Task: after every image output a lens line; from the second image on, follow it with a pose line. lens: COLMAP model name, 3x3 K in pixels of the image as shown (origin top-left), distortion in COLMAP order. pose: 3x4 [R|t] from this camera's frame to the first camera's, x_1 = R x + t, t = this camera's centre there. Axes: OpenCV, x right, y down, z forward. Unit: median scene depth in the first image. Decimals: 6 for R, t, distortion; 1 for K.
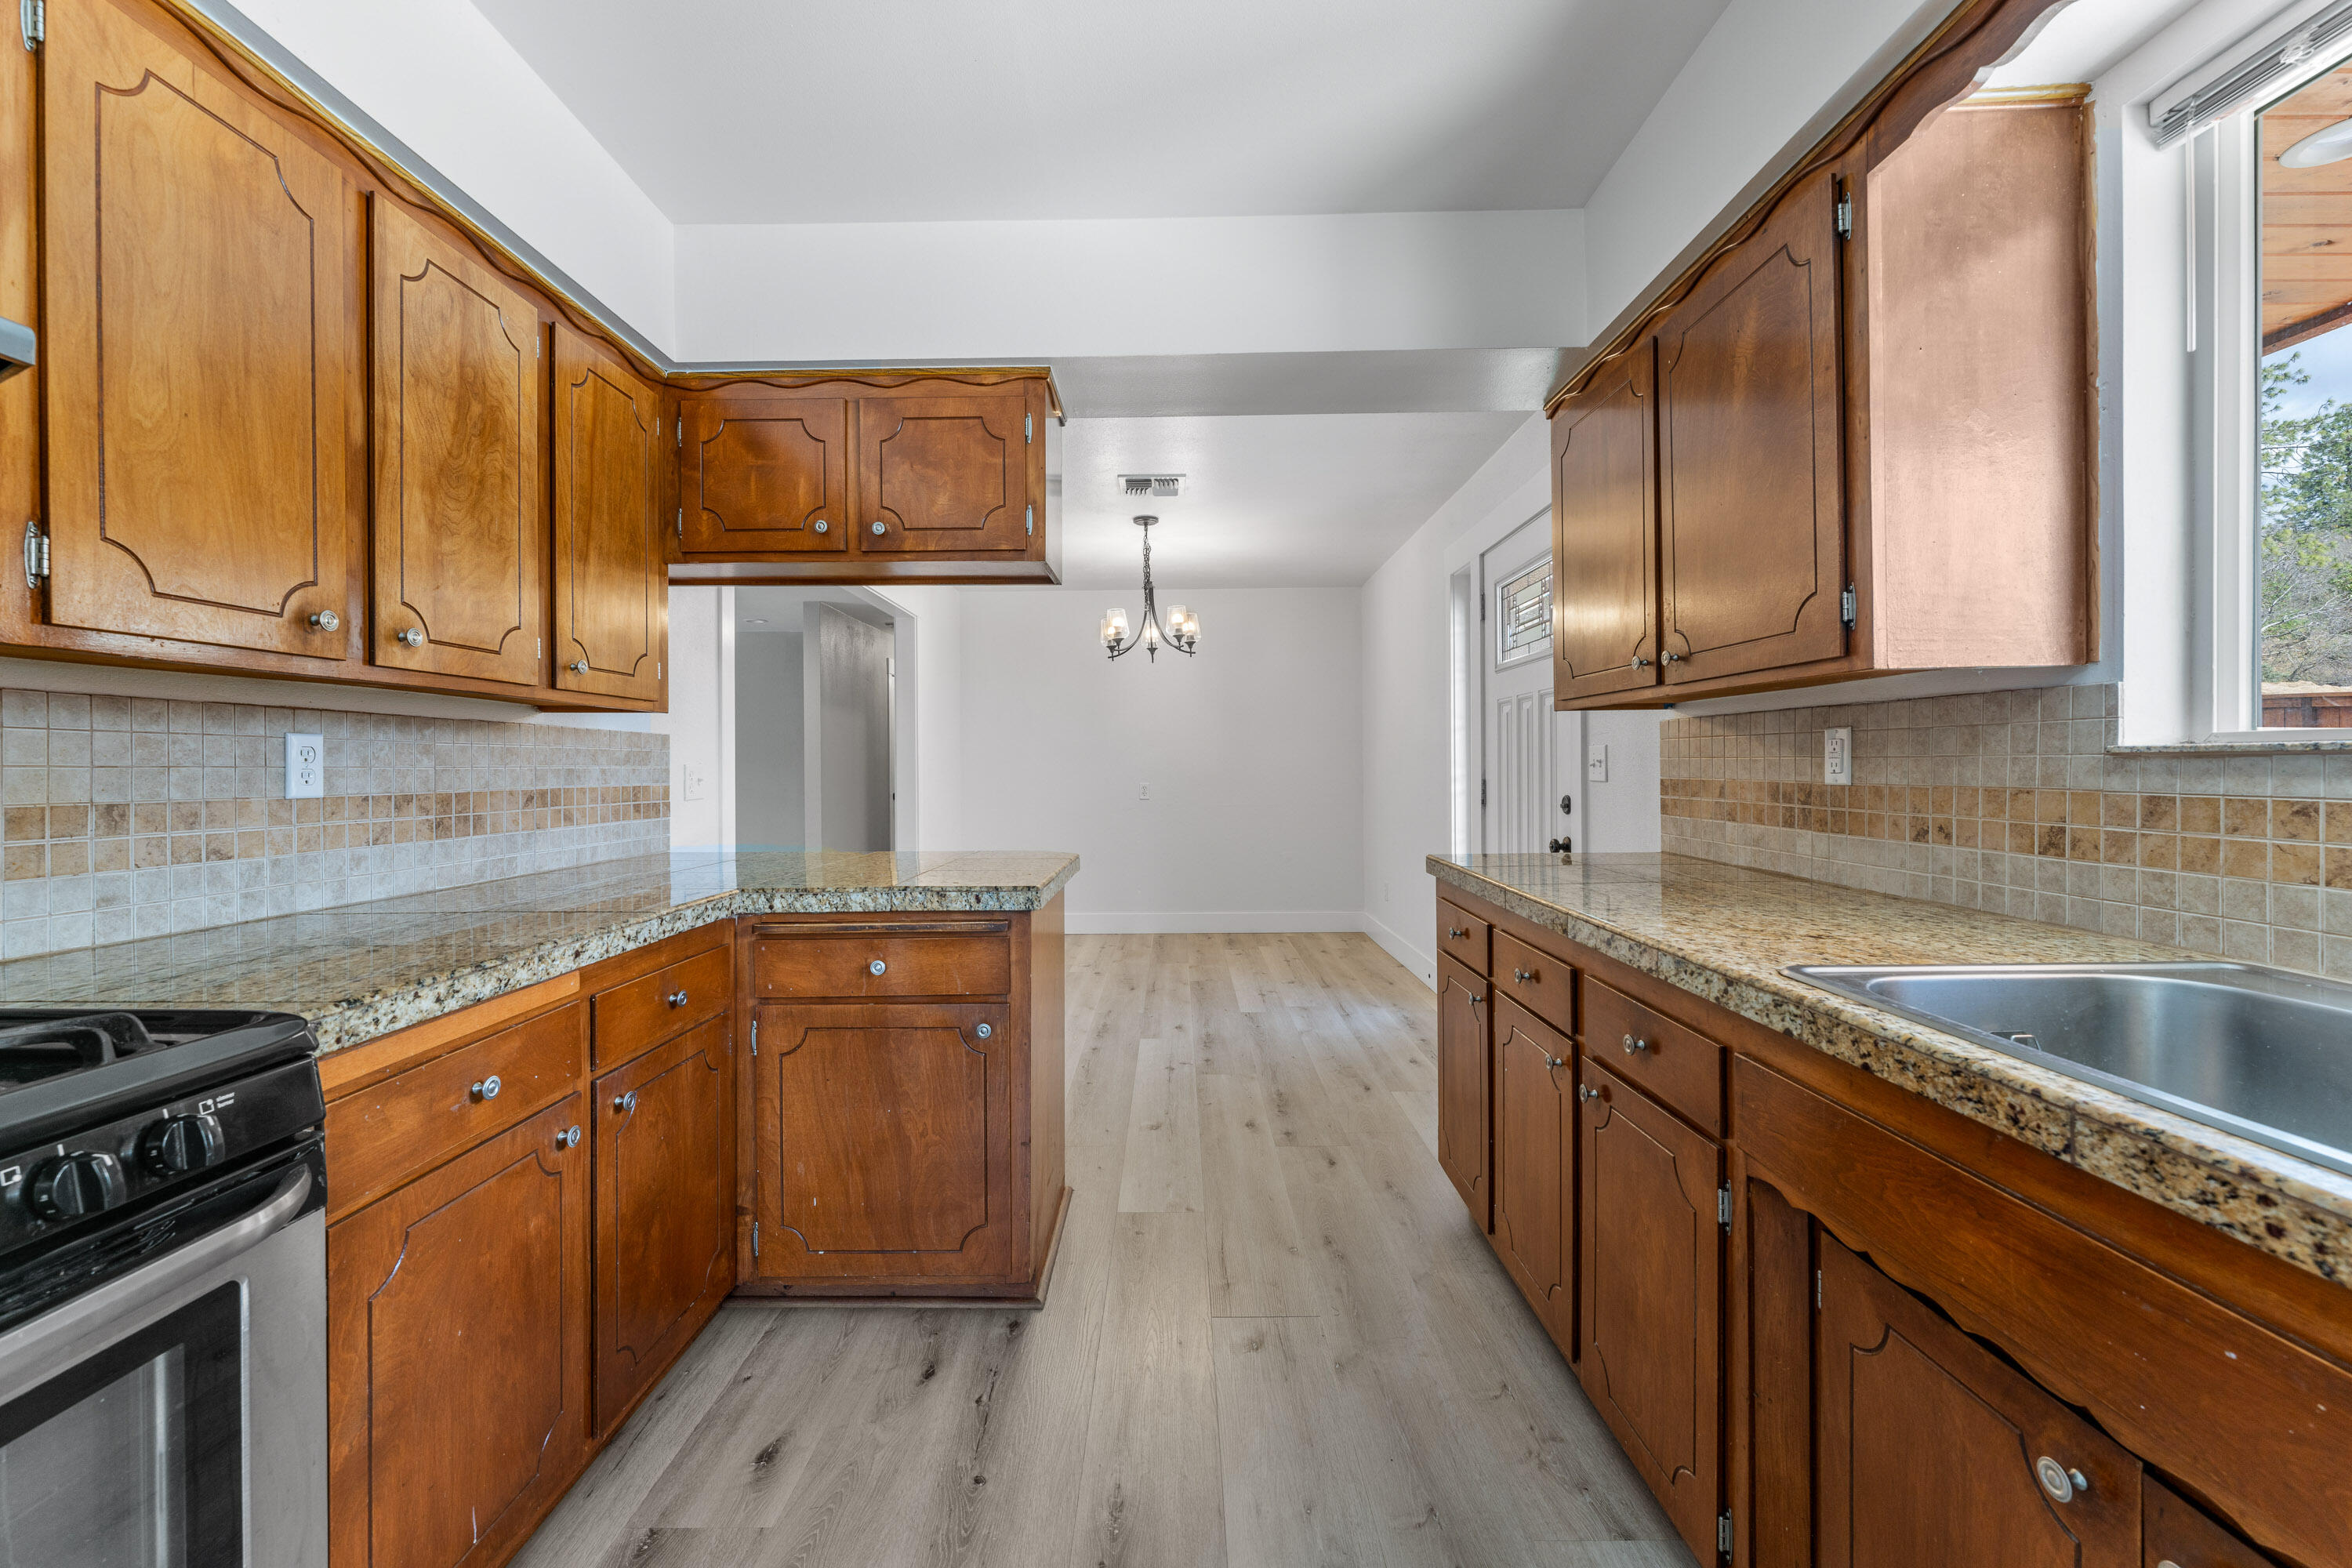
lens RADIAL K [[942.2, 0, 1182.0], [0, 942.2, 773.7], [0, 0, 1]] dist [-0.000755, 0.000778]
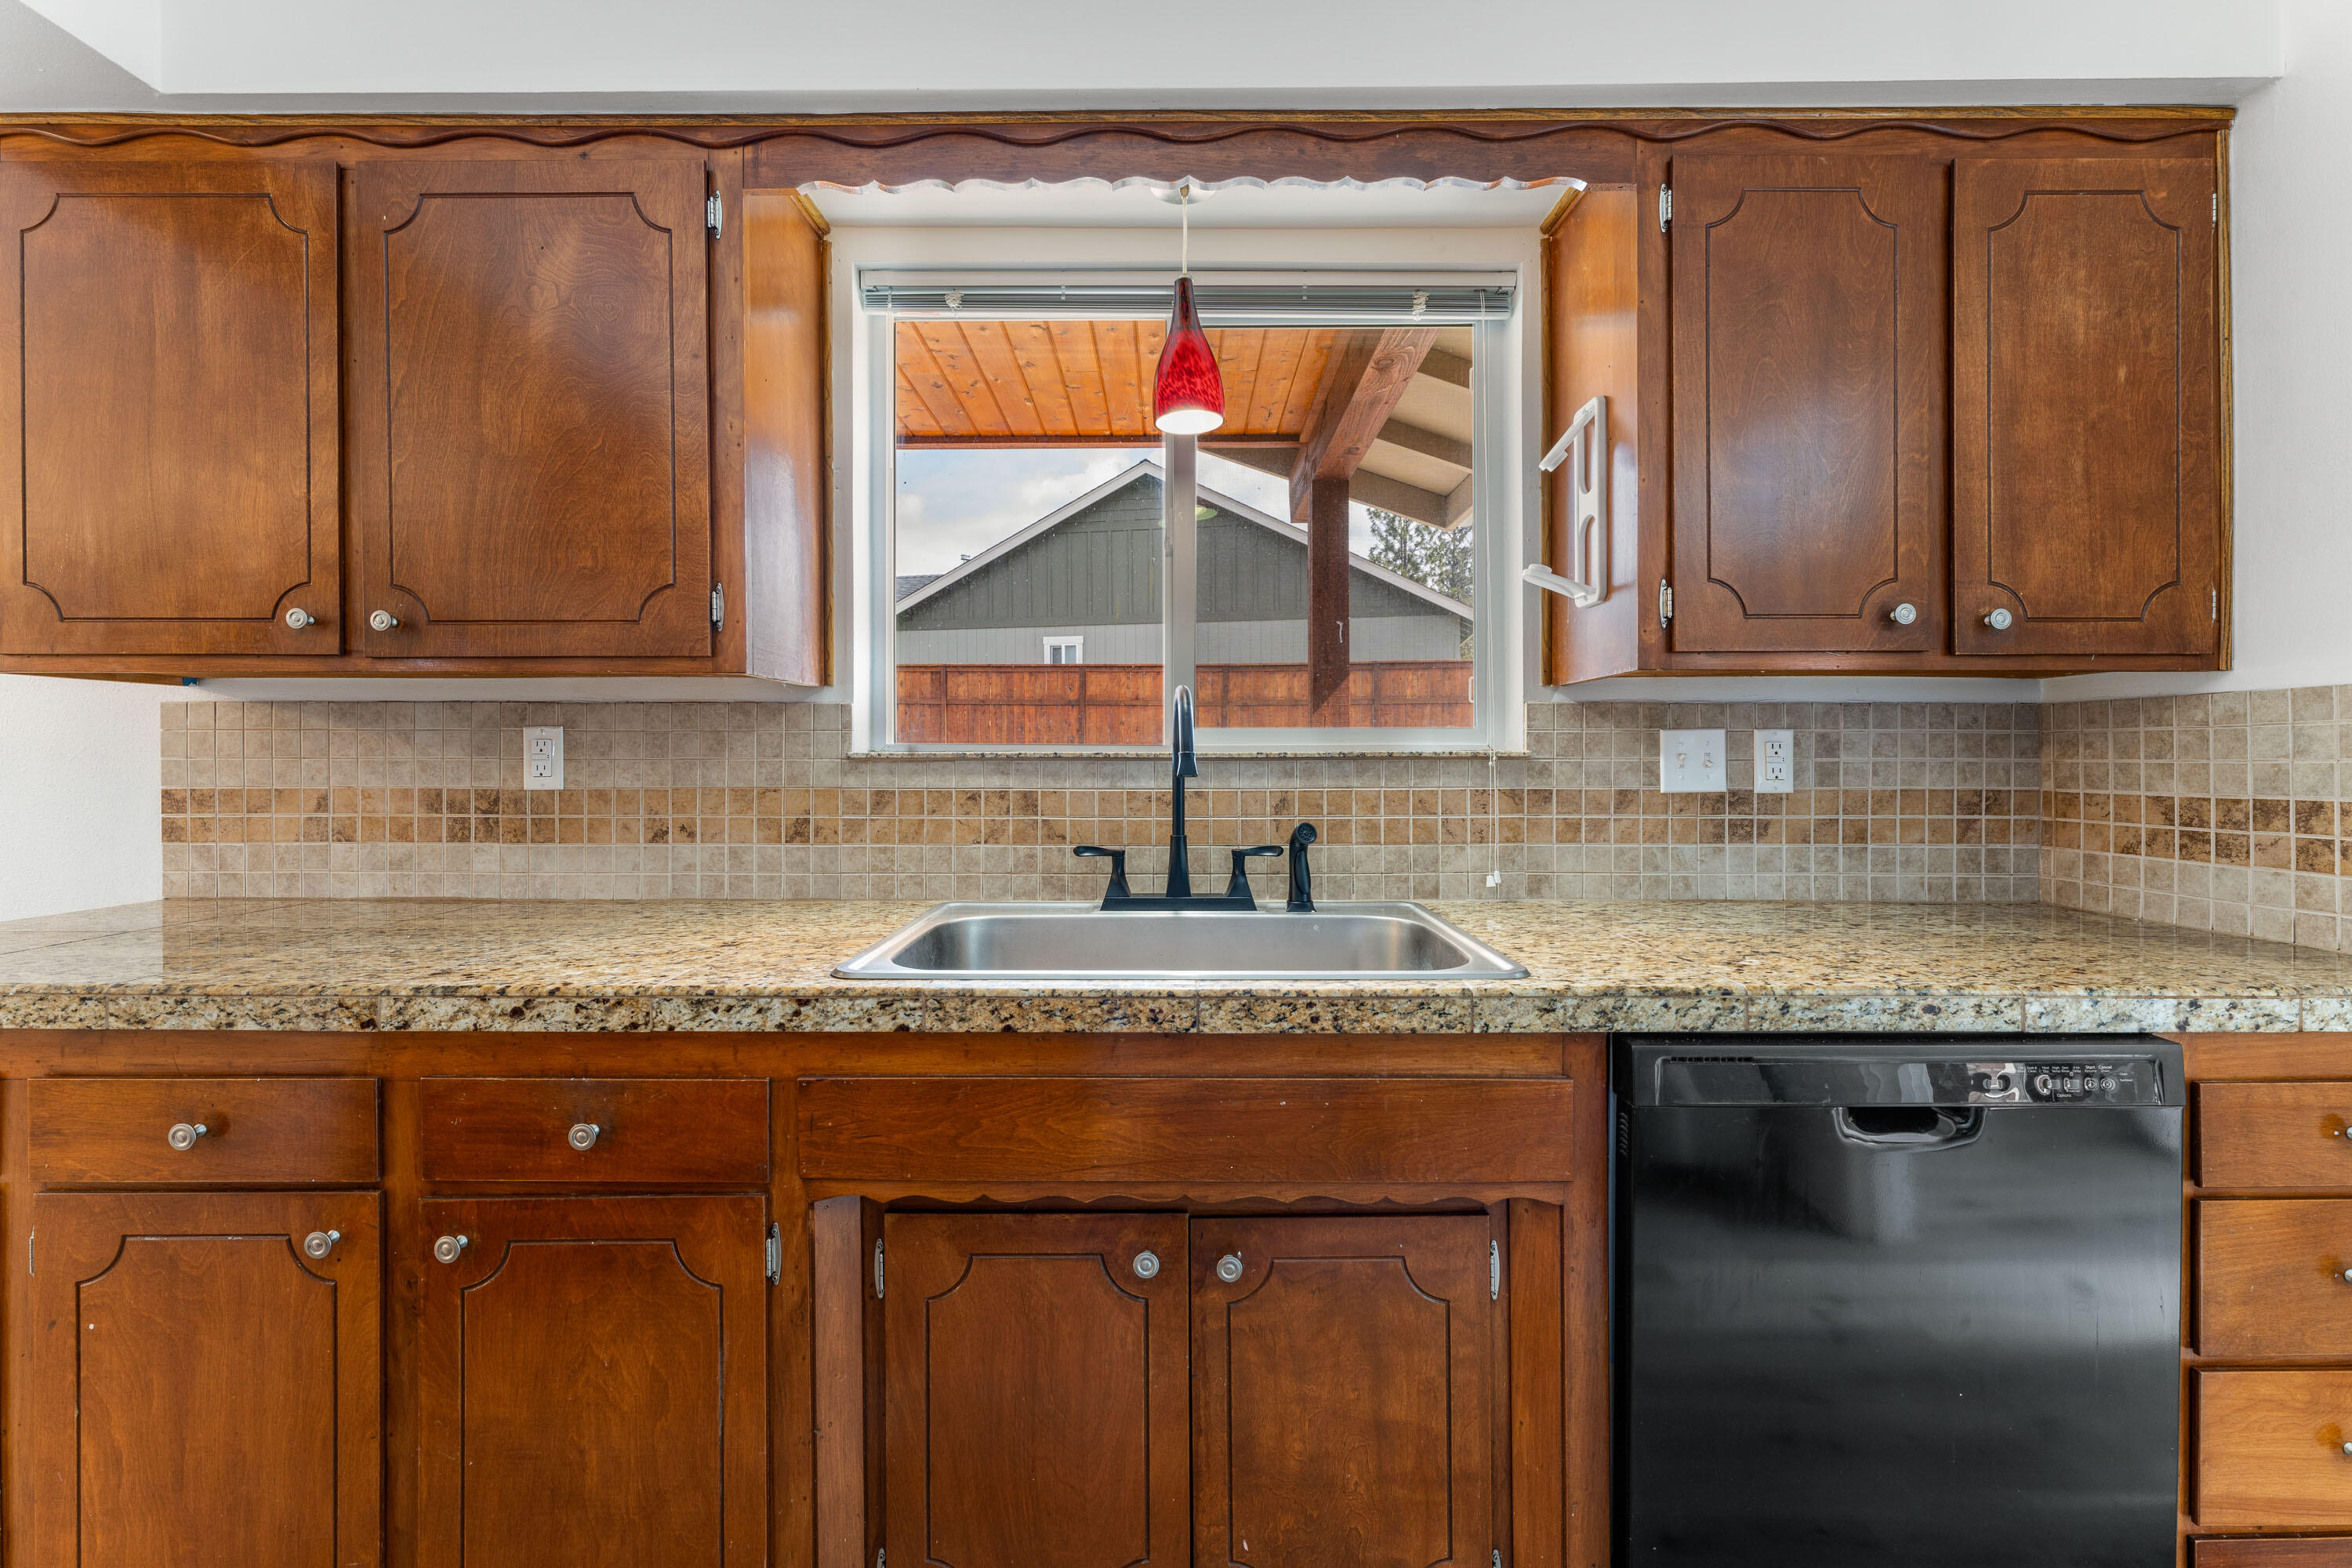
lens RADIAL K [[942.2, 0, 1167.7], [0, 942.2, 765.9], [0, 0, 1]] dist [-0.000755, 0.000778]
pose [[0.006357, 0.003082, 0.999975, -0.324068], [0.010755, 0.999937, -0.003151, -0.002580], [-0.999922, 0.010775, 0.006324, 0.608958]]
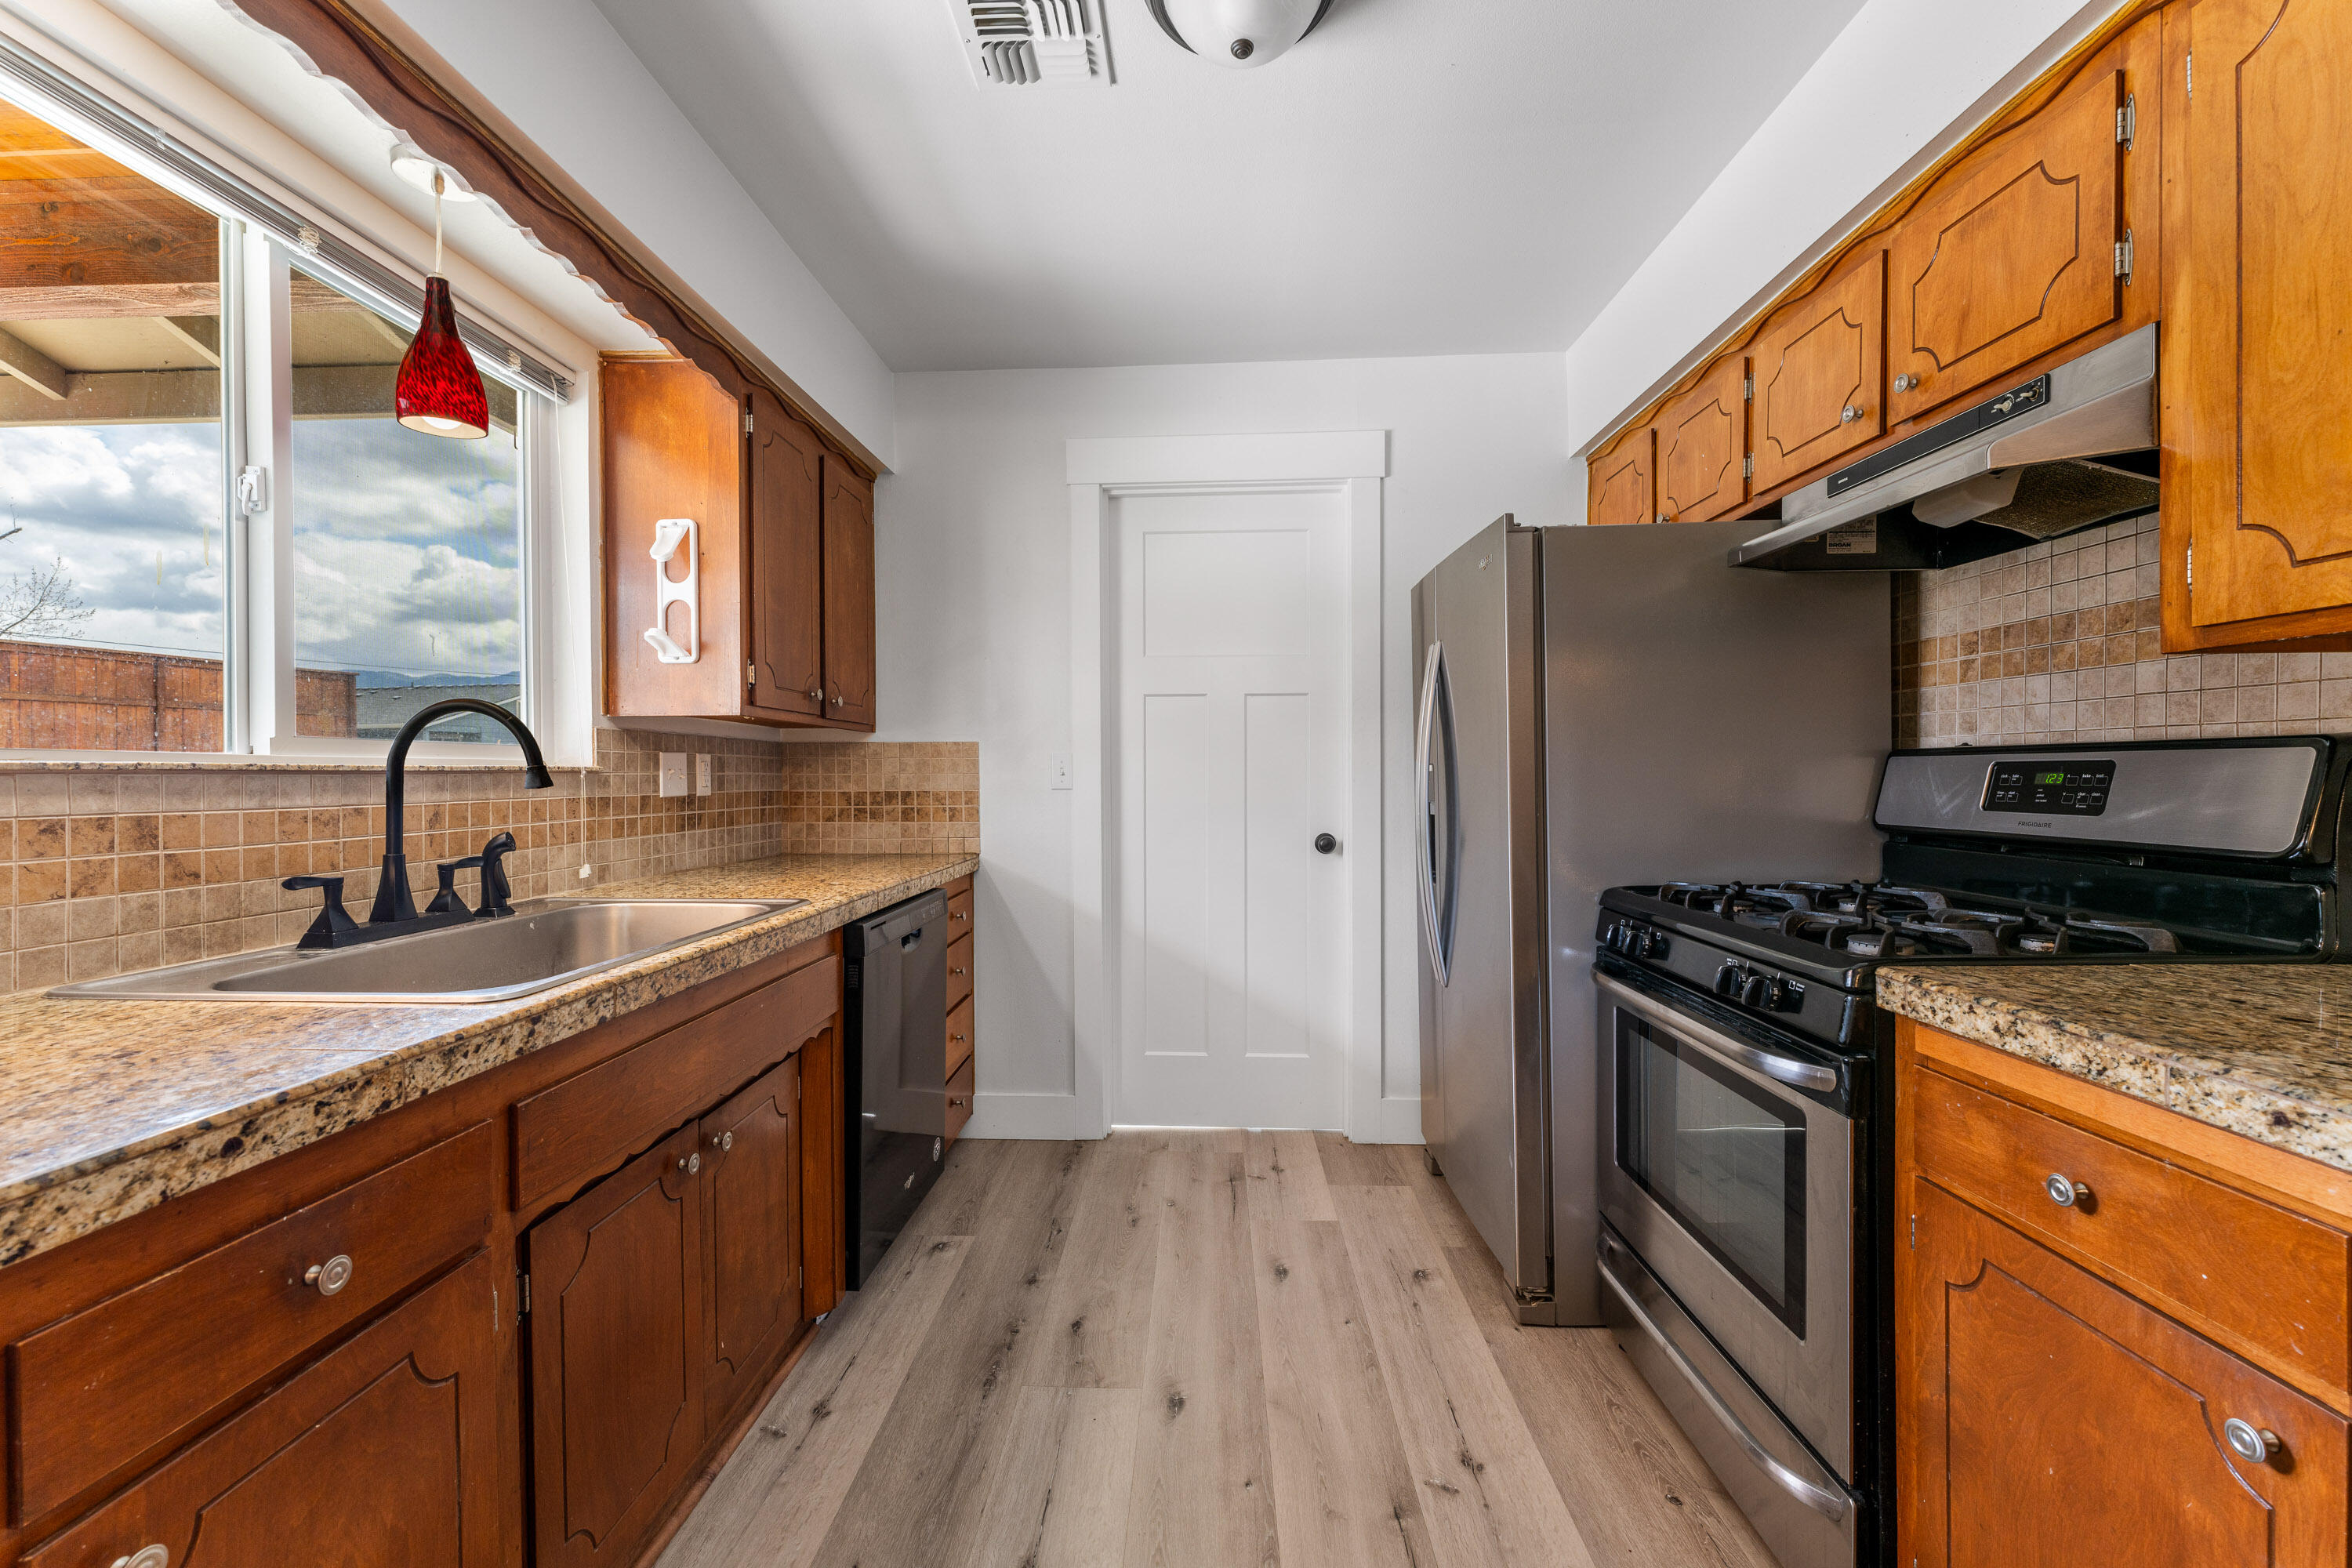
lens RADIAL K [[942.2, 0, 1170.0], [0, 942.2, 781.5], [0, 0, 1]] dist [-0.000755, 0.000778]
pose [[-0.998892, 0.011413, 0.045664, -0.063199], [0.012230, 0.999770, 0.017638, -0.013519], [-0.045452, 0.018177, -0.998801, 1.787048]]
